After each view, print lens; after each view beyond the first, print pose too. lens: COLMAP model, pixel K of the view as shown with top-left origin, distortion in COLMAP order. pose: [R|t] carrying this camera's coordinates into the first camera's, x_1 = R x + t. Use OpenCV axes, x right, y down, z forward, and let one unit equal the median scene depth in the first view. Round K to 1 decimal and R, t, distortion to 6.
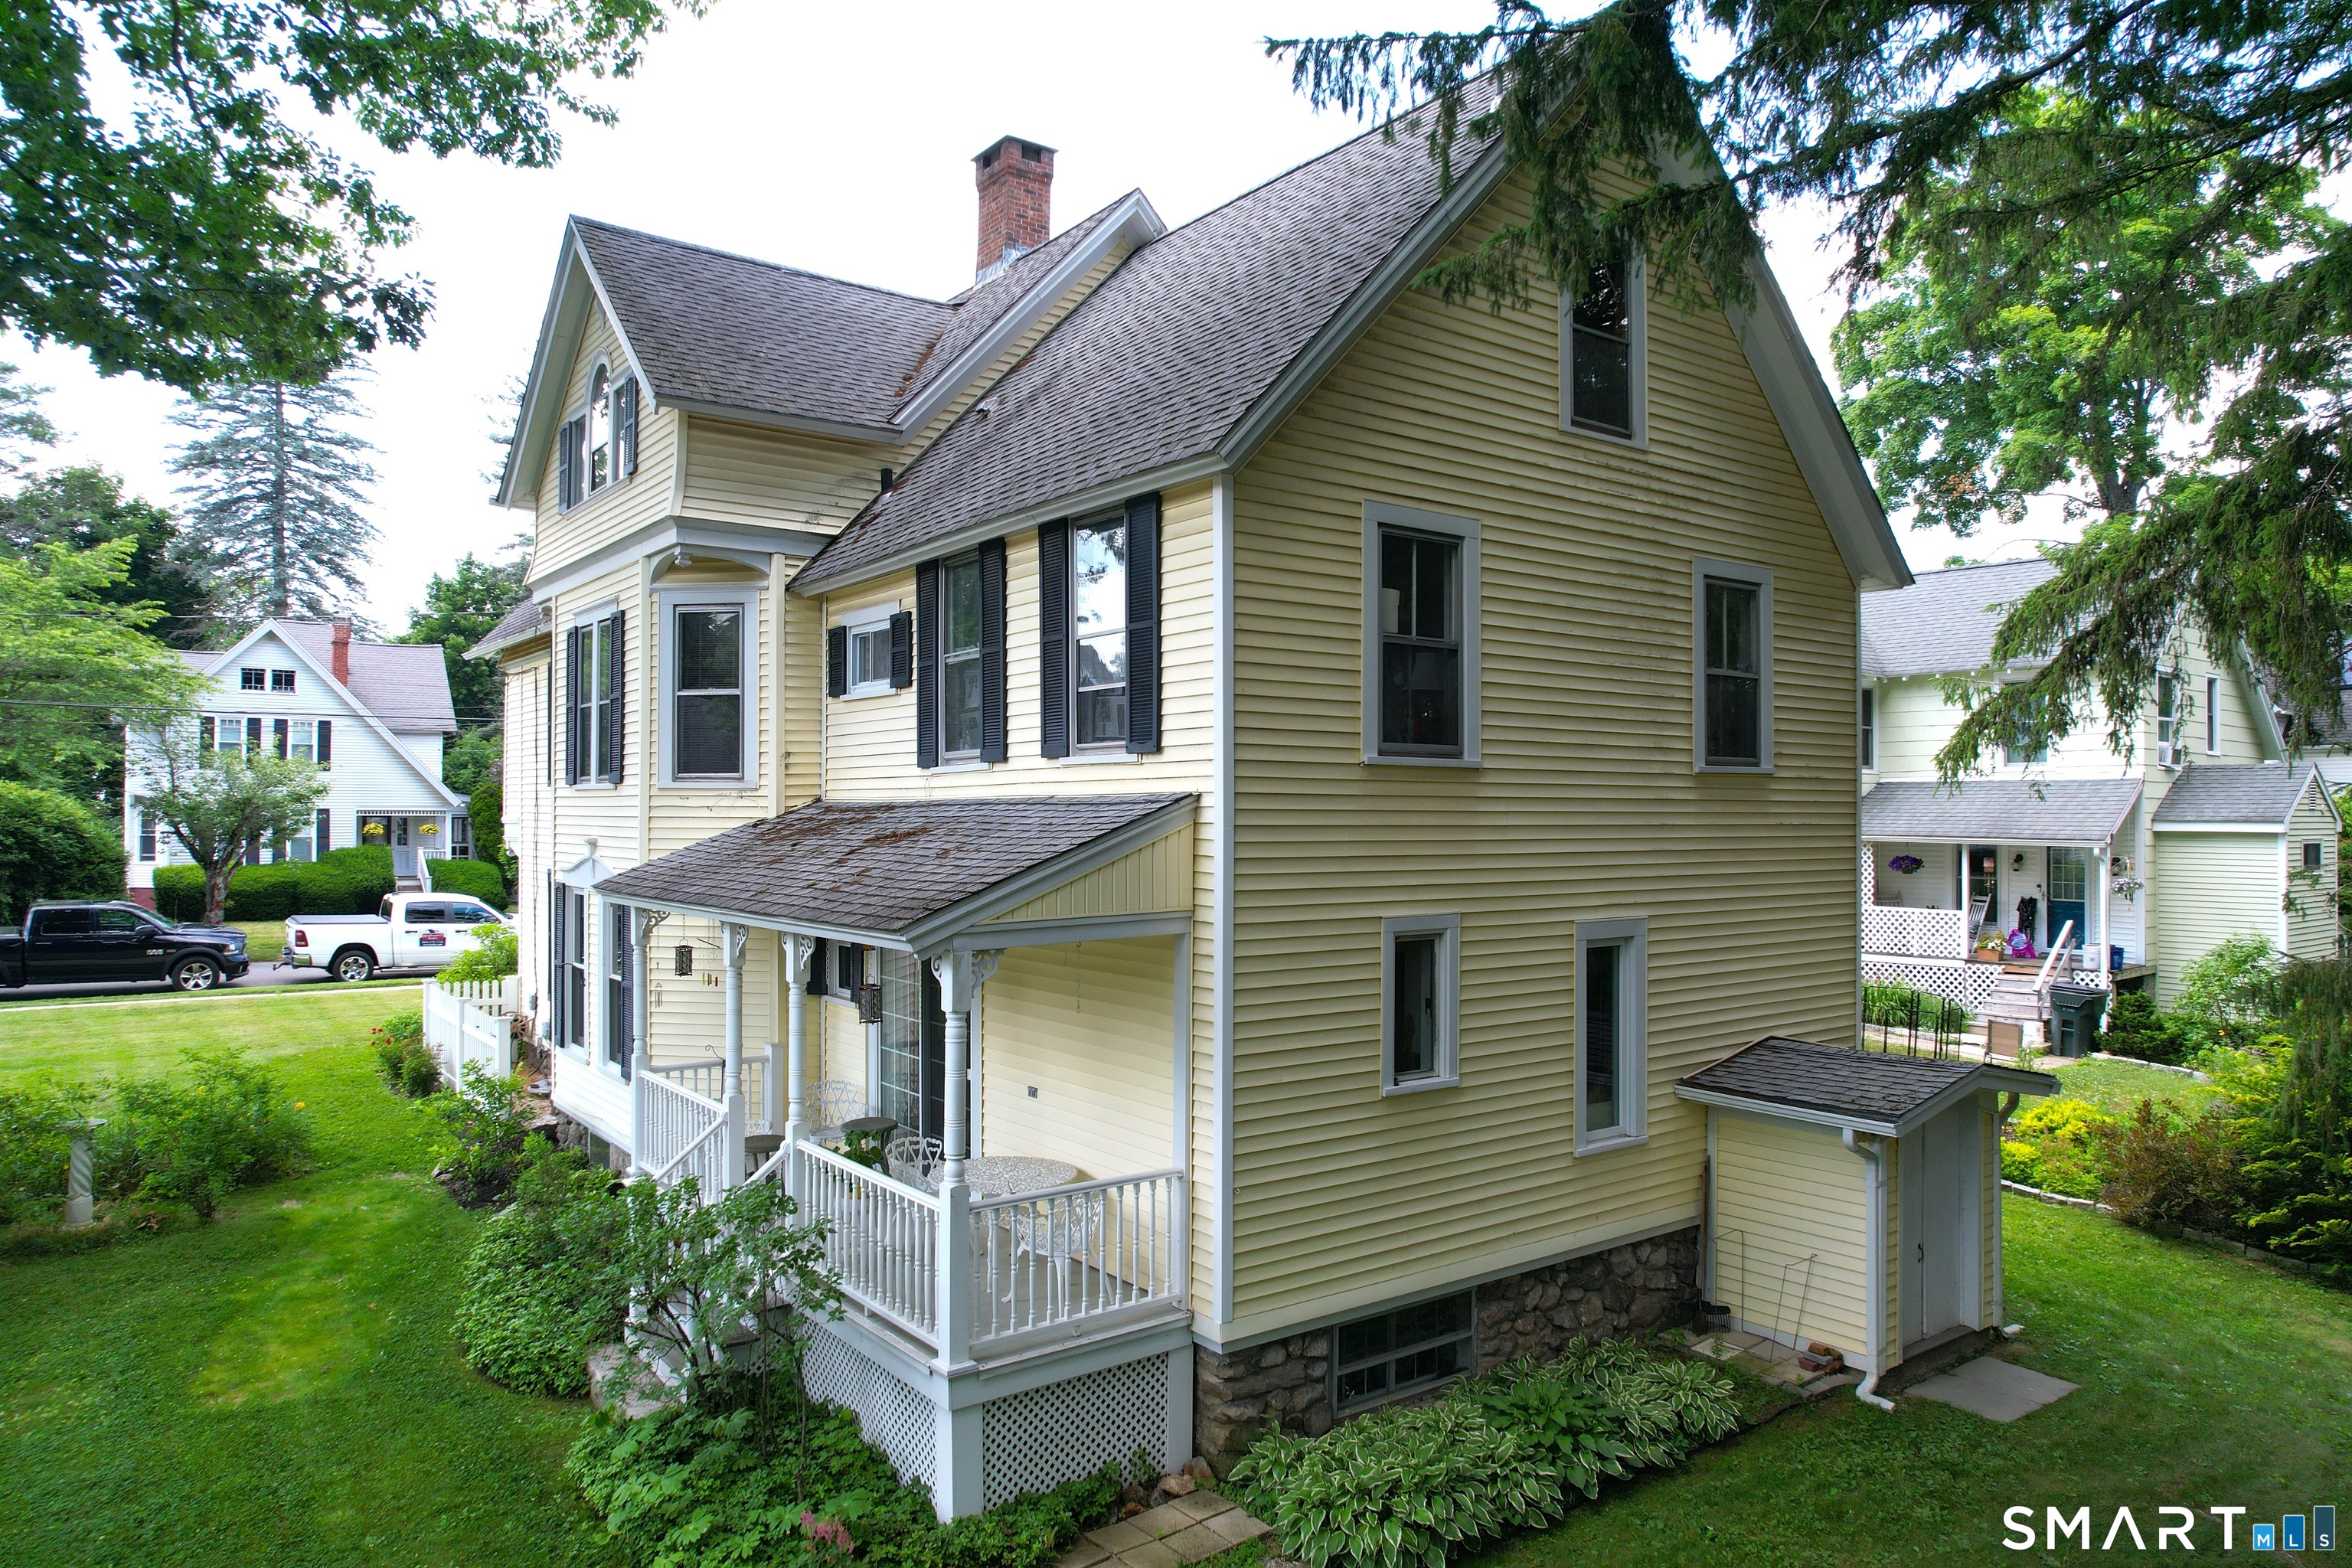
lens RADIAL K [[1483.2, 0, 1176.0], [0, 1483.2, 784.0], [0, 0, 1]] dist [-0.069263, 0.061890]
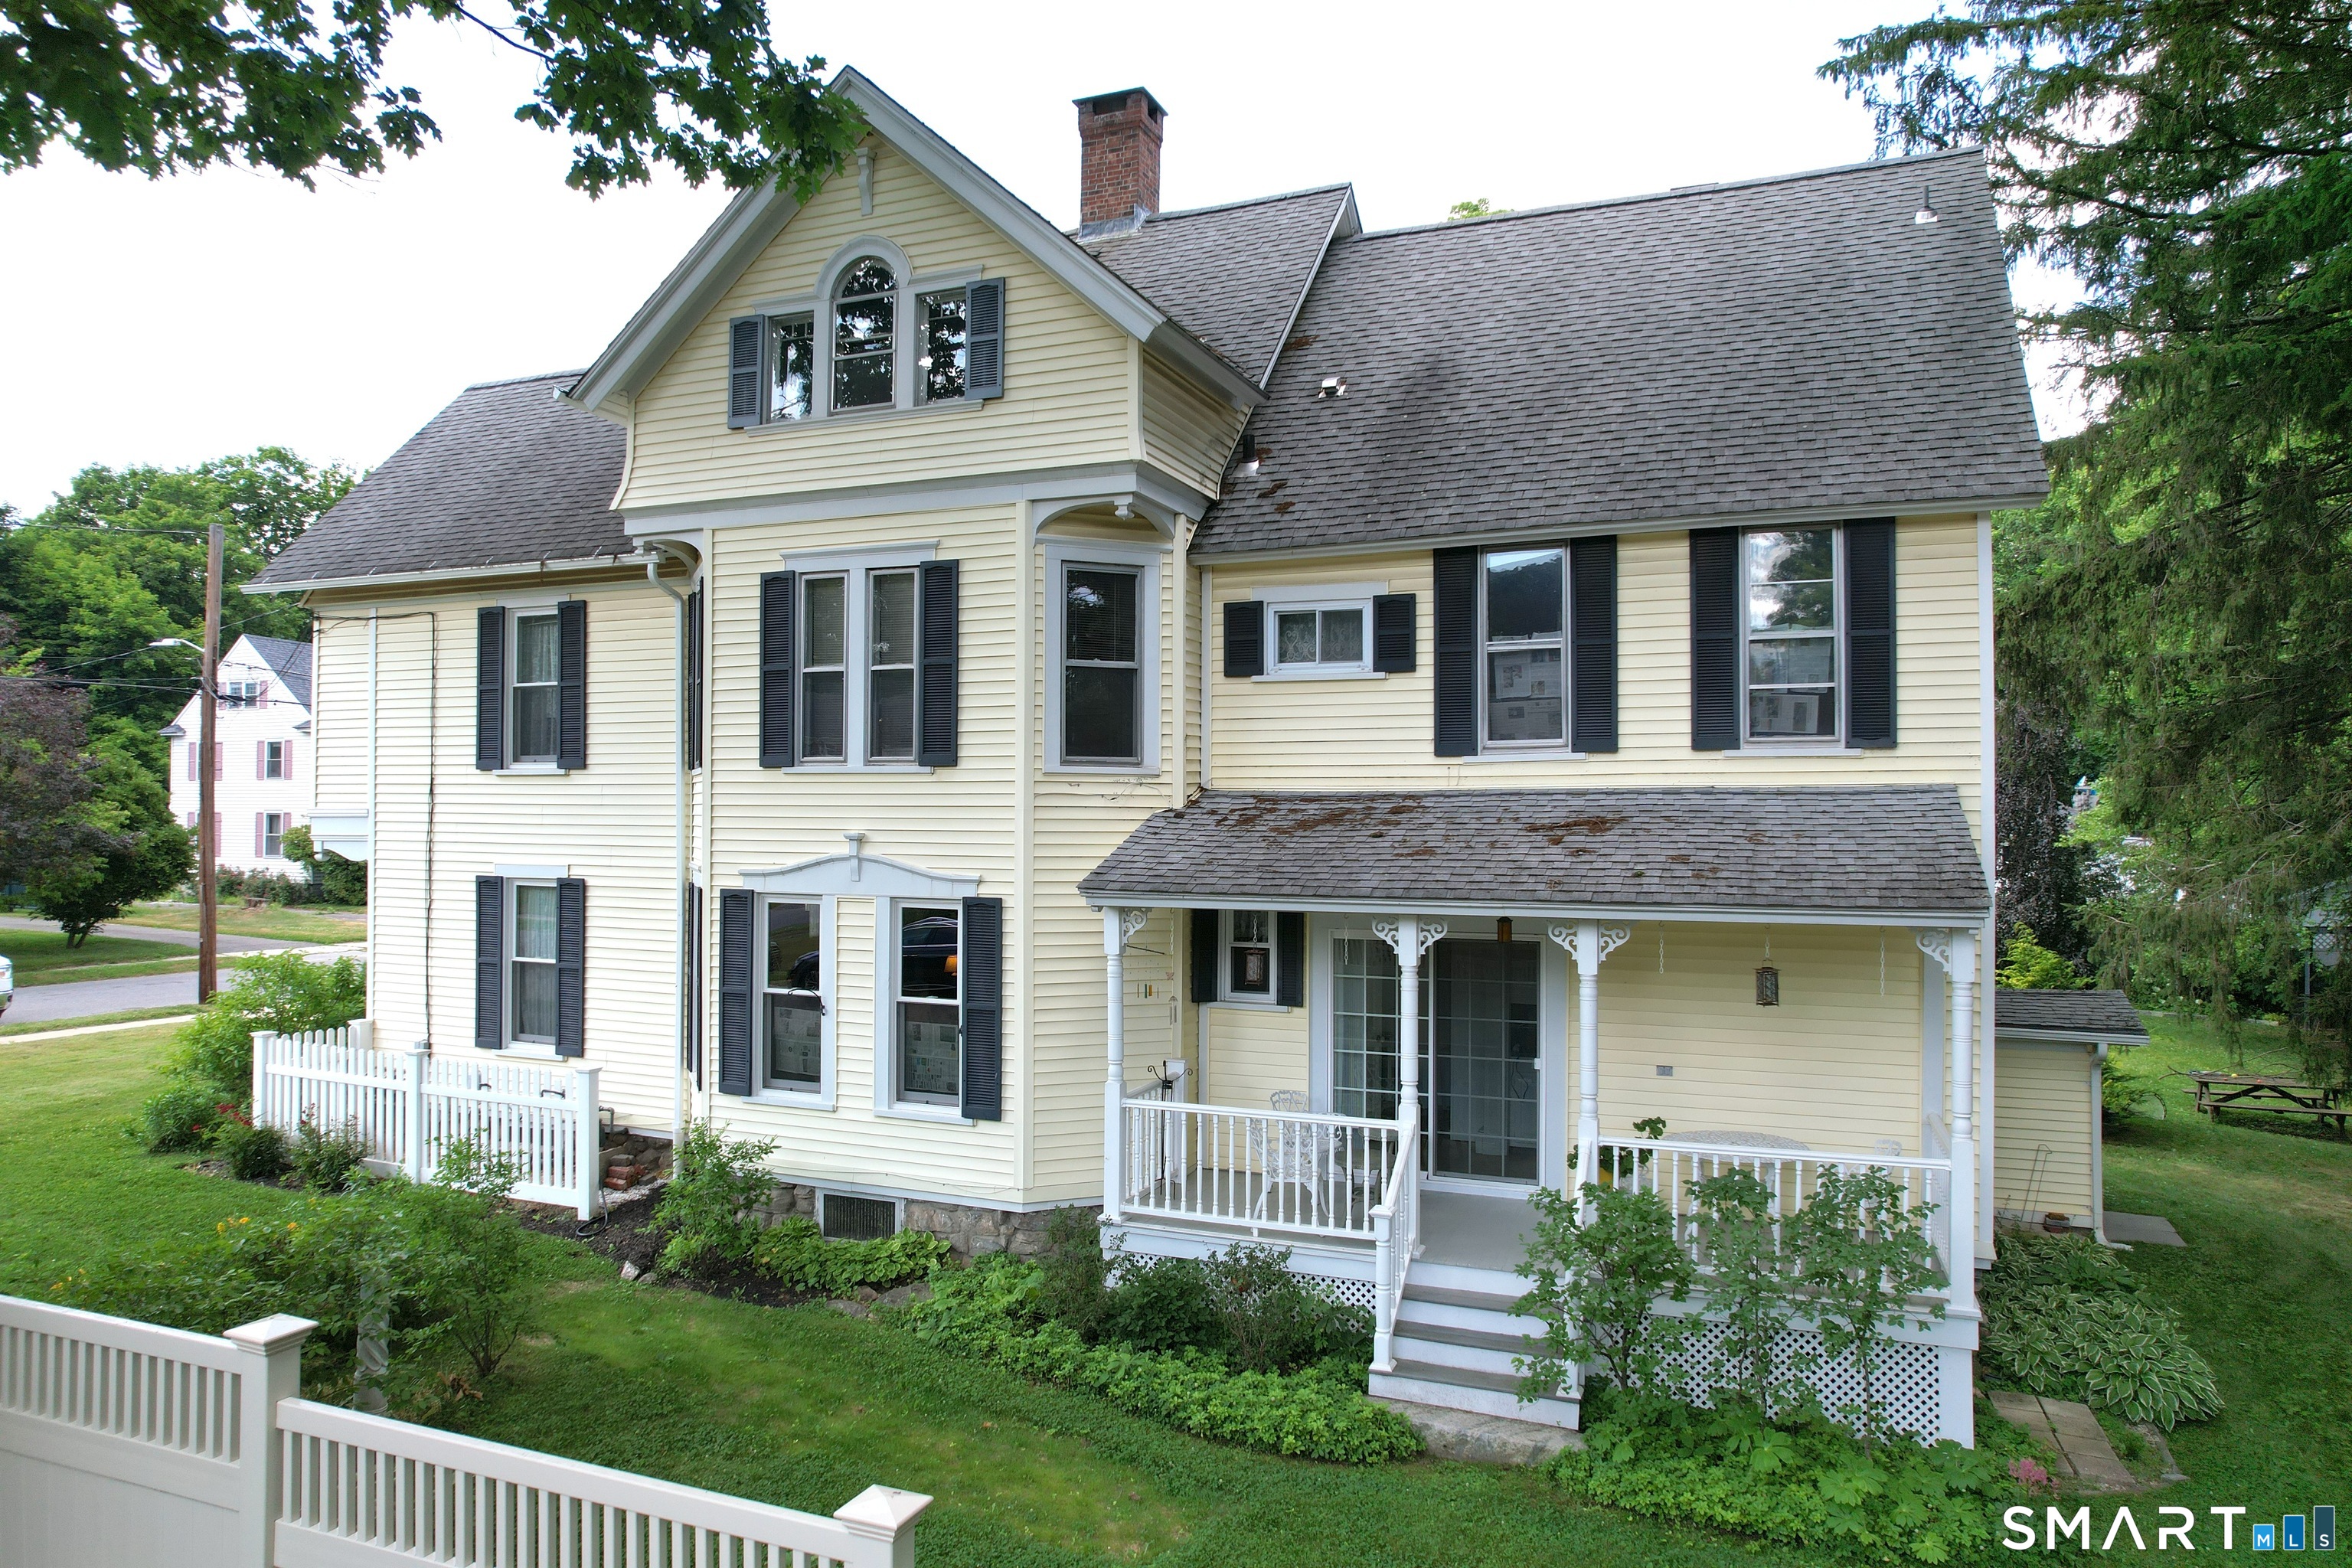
lens RADIAL K [[1483.2, 0, 1176.0], [0, 1483.2, 784.0], [0, 0, 1]] dist [-0.069263, 0.061890]
pose [[0.863222, 0.010918, 0.504706, -0.811250], [-0.010909, 0.999936, -0.002972, 0.012120], [-0.504707, -0.002940, 0.863286, 0.248817]]
